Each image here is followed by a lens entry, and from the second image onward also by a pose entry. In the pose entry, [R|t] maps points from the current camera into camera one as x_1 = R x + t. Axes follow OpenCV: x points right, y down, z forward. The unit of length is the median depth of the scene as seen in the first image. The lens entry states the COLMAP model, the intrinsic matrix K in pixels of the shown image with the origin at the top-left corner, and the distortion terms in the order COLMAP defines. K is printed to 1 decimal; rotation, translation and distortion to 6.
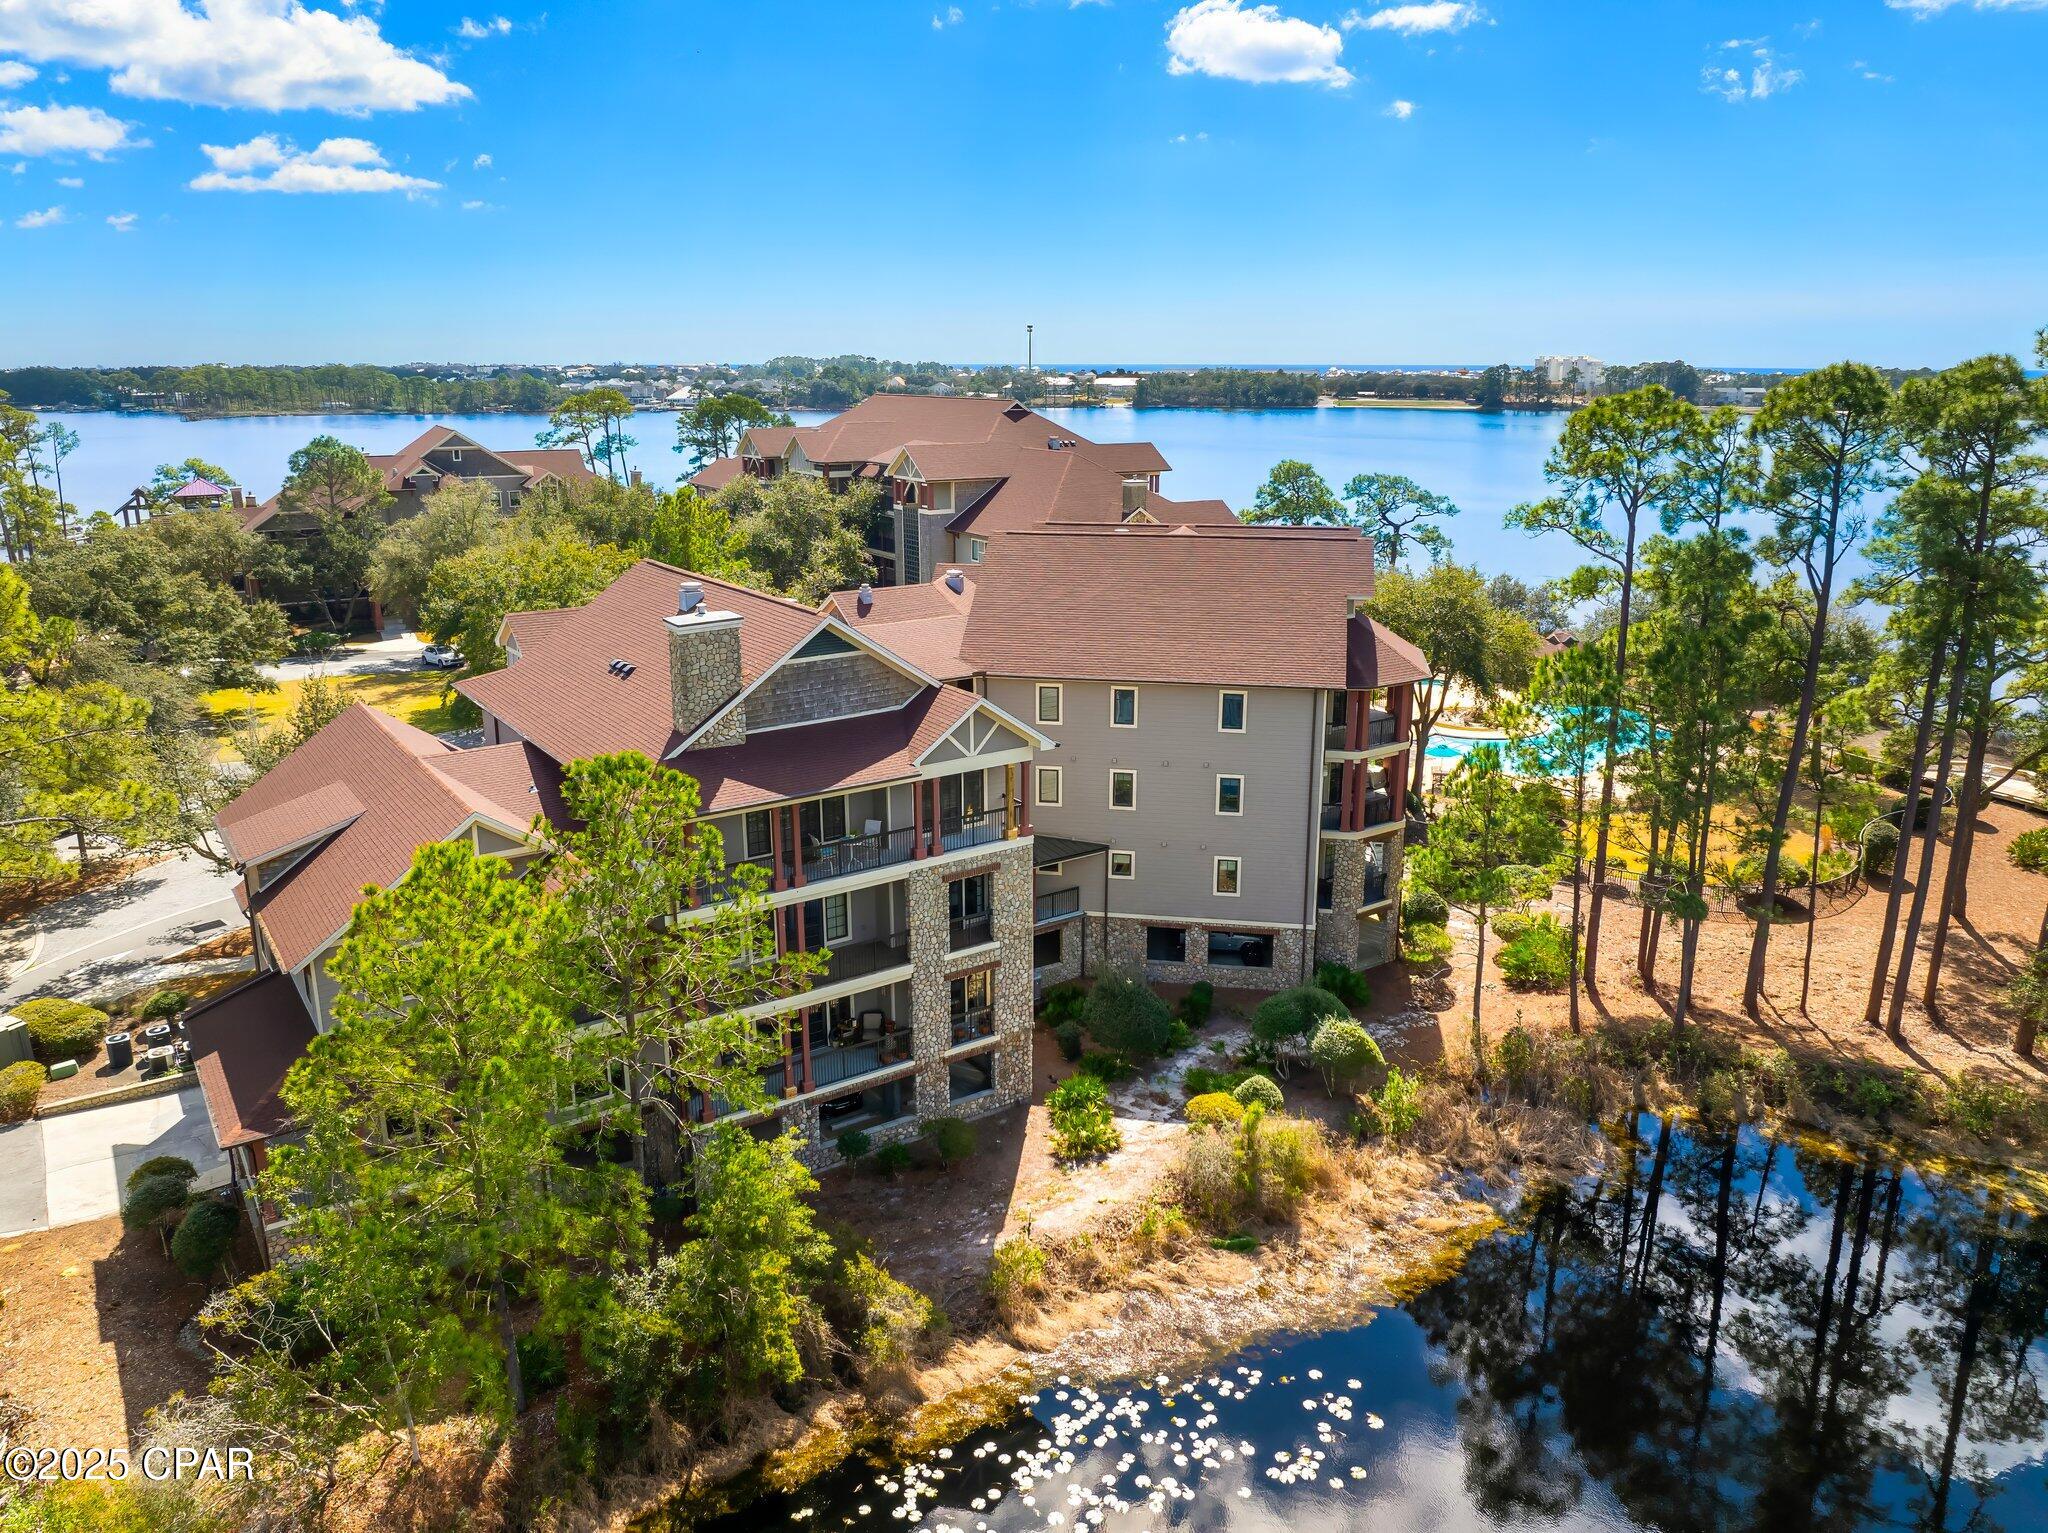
lens RADIAL K [[1458.6, 0, 1029.4], [0, 1458.6, 756.5], [0, 0, 1]] dist [-0.026276, -0.007053]
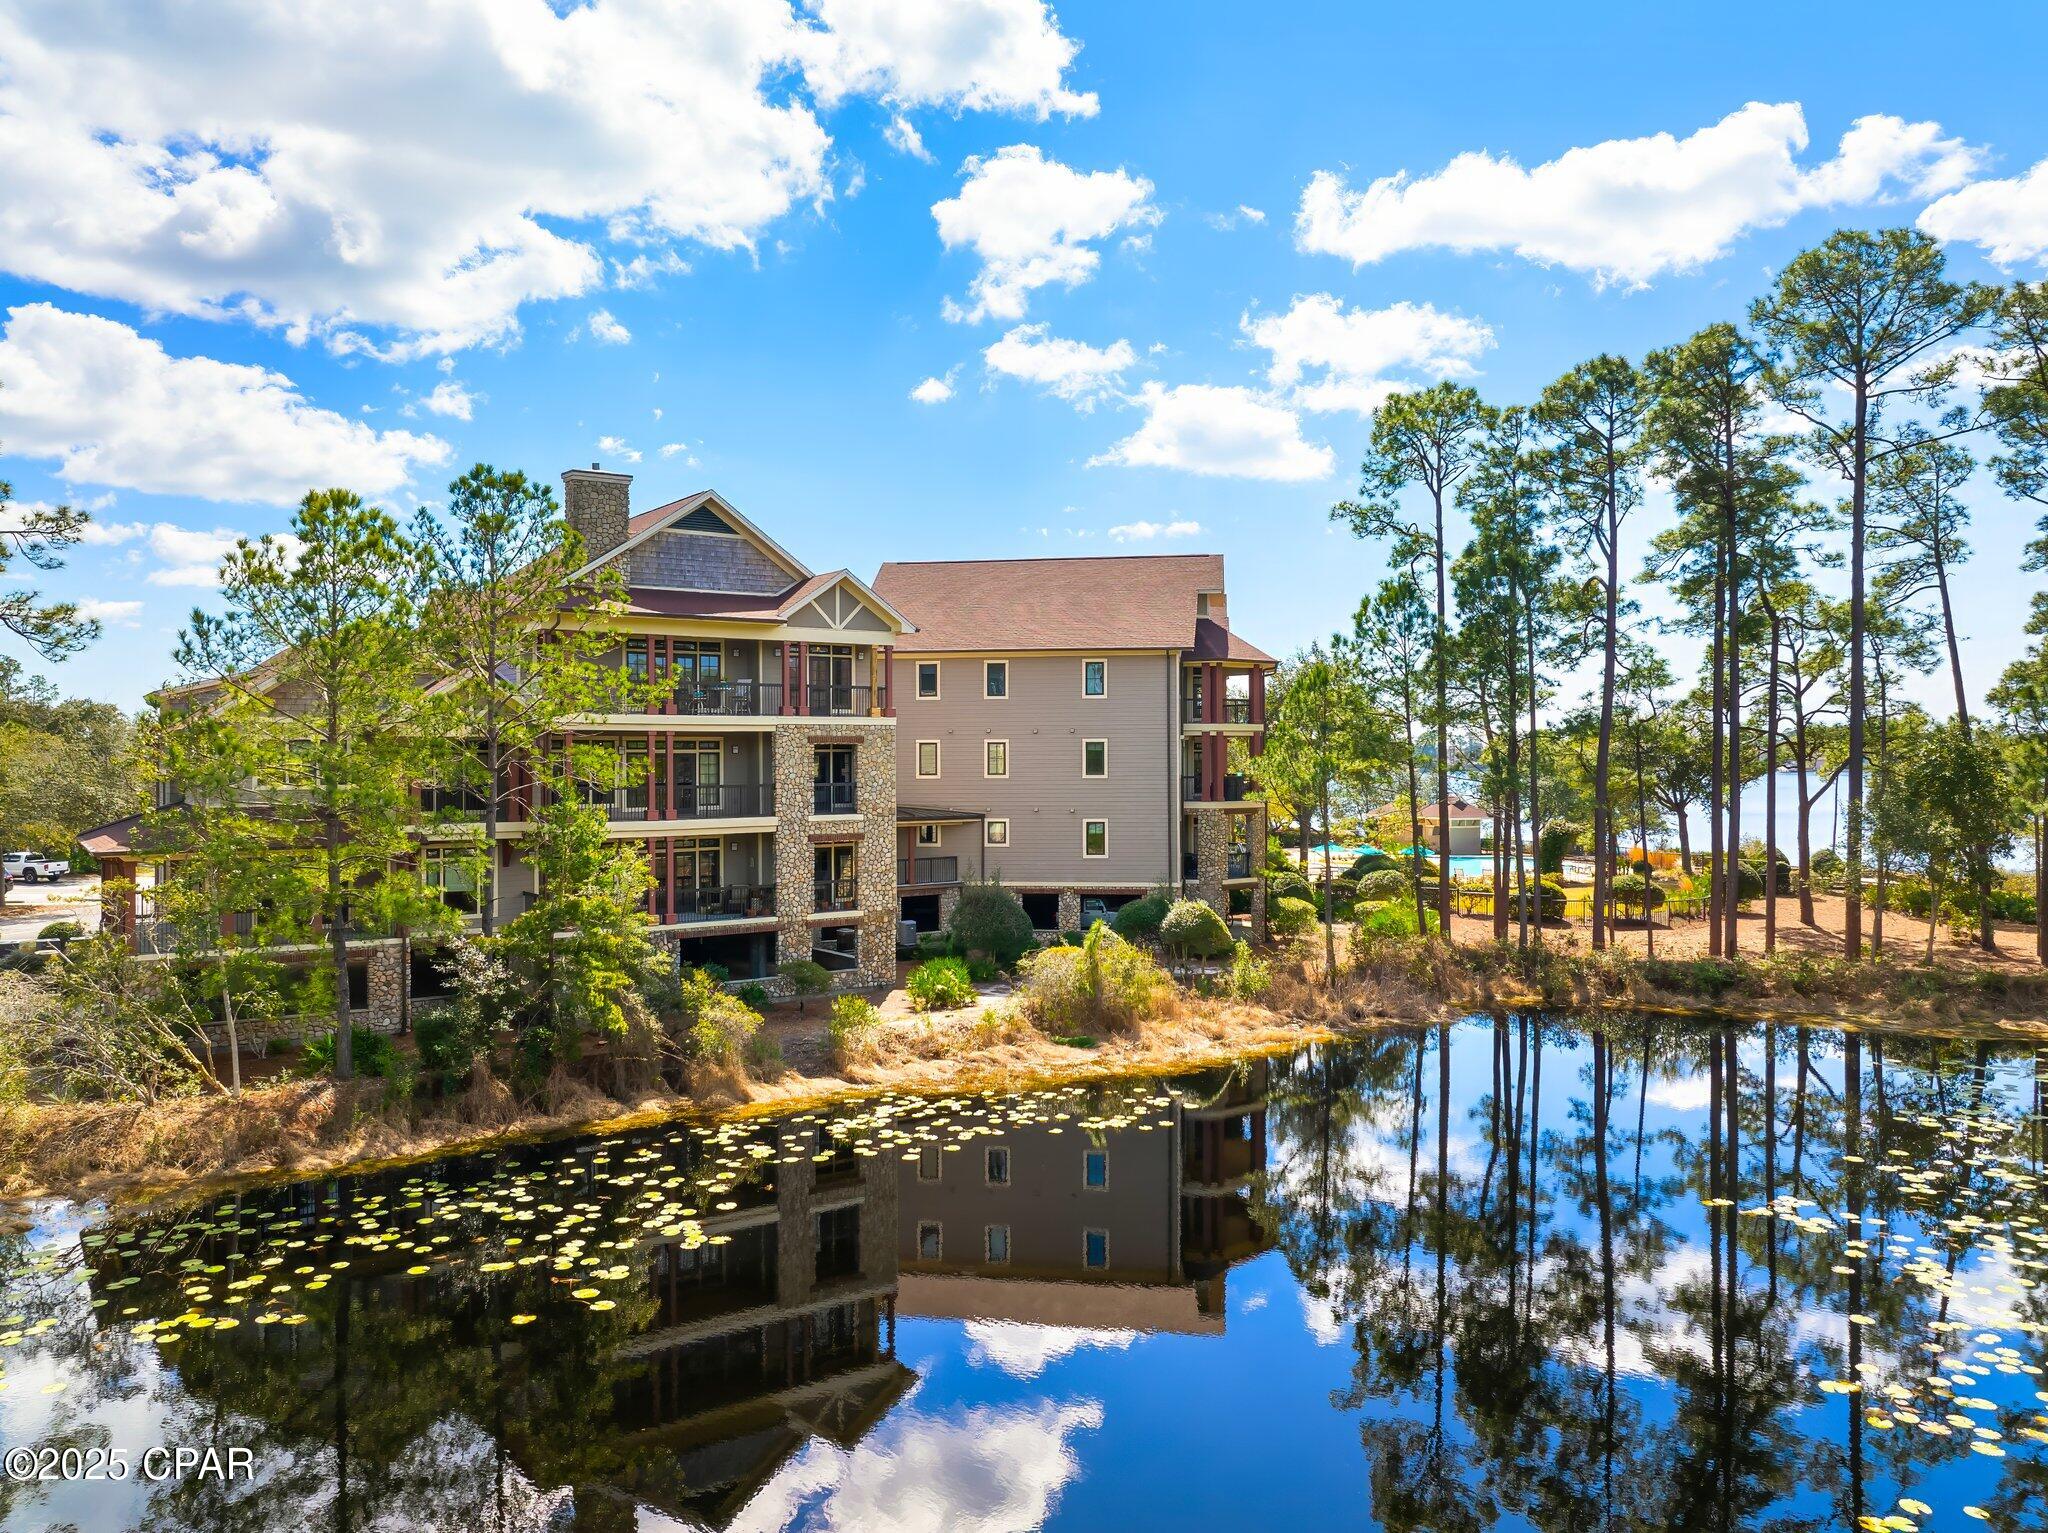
lens RADIAL K [[1427.8, 0, 1024.0], [0, 1427.8, 771.8], [0, 0, 1]] dist [-0.038063, -0.001202]
pose [[0.999735, -0.000788, 0.023028, 0.076957], [0.006495, 0.968524, -0.248837, 0.376170], [-0.022107, 0.248920, 0.968272, -0.020695]]
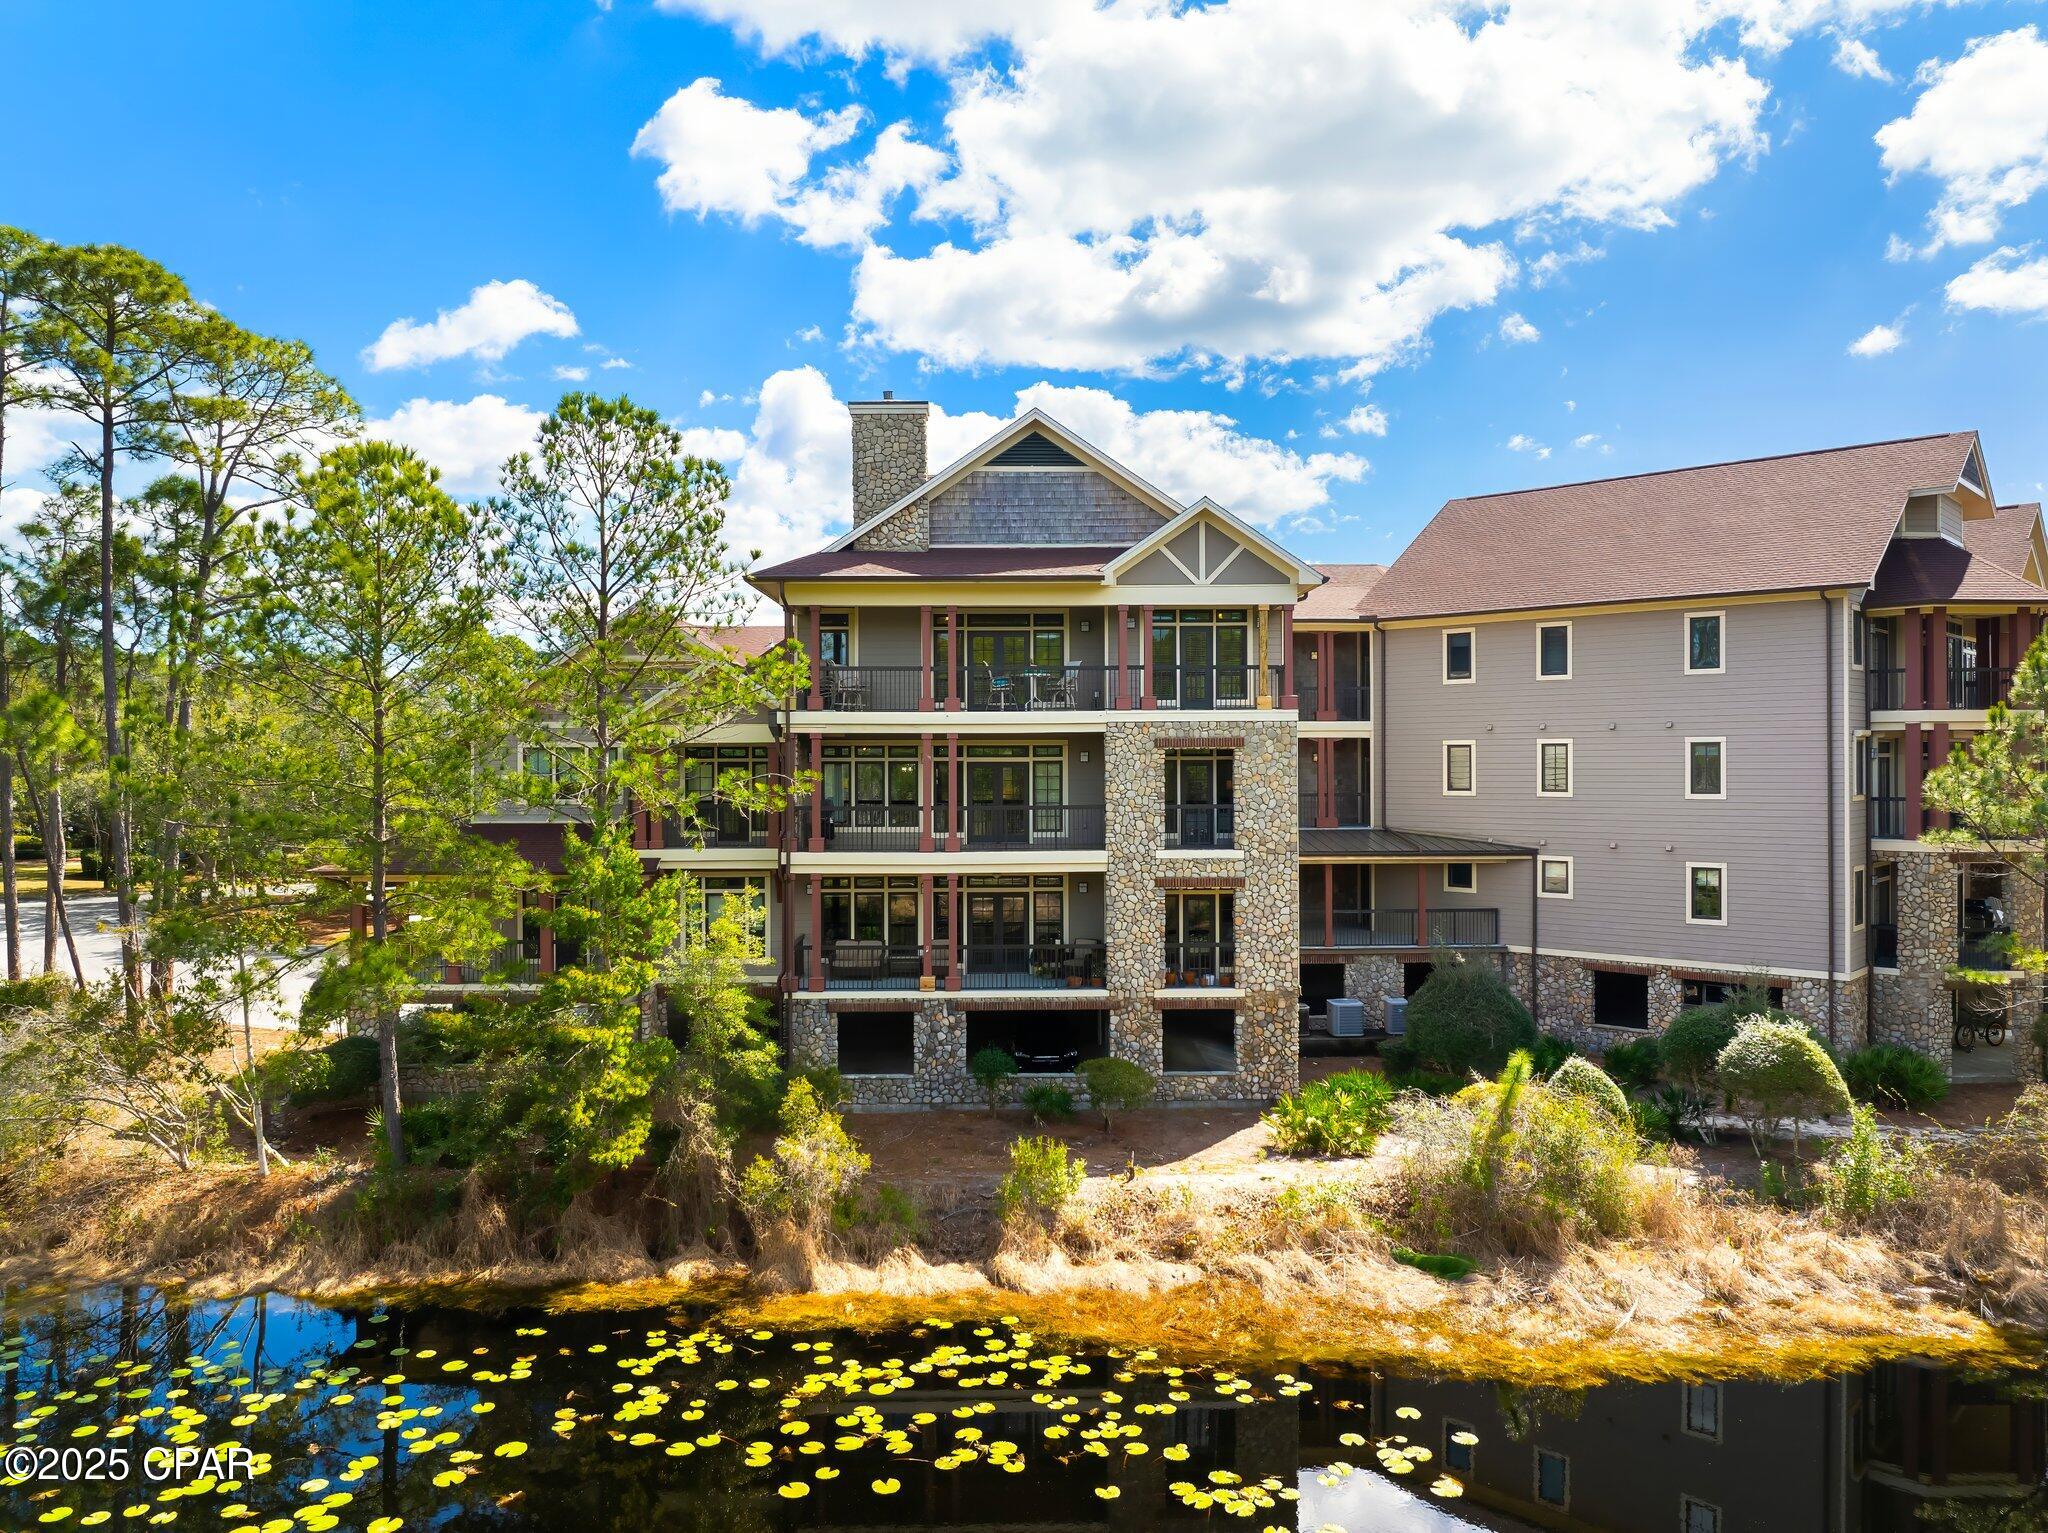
lens RADIAL K [[1439.8, 0, 1025.5], [0, 1439.8, 758.3], [0, 0, 1]] dist [-0.040853, 0.007902]
pose [[0.835436, -0.000958, -0.549587, 0.302296], [-0.140665, 0.966317, -0.215511, 0.267690], [0.531282, 0.257353, 0.807161, 0.361756]]
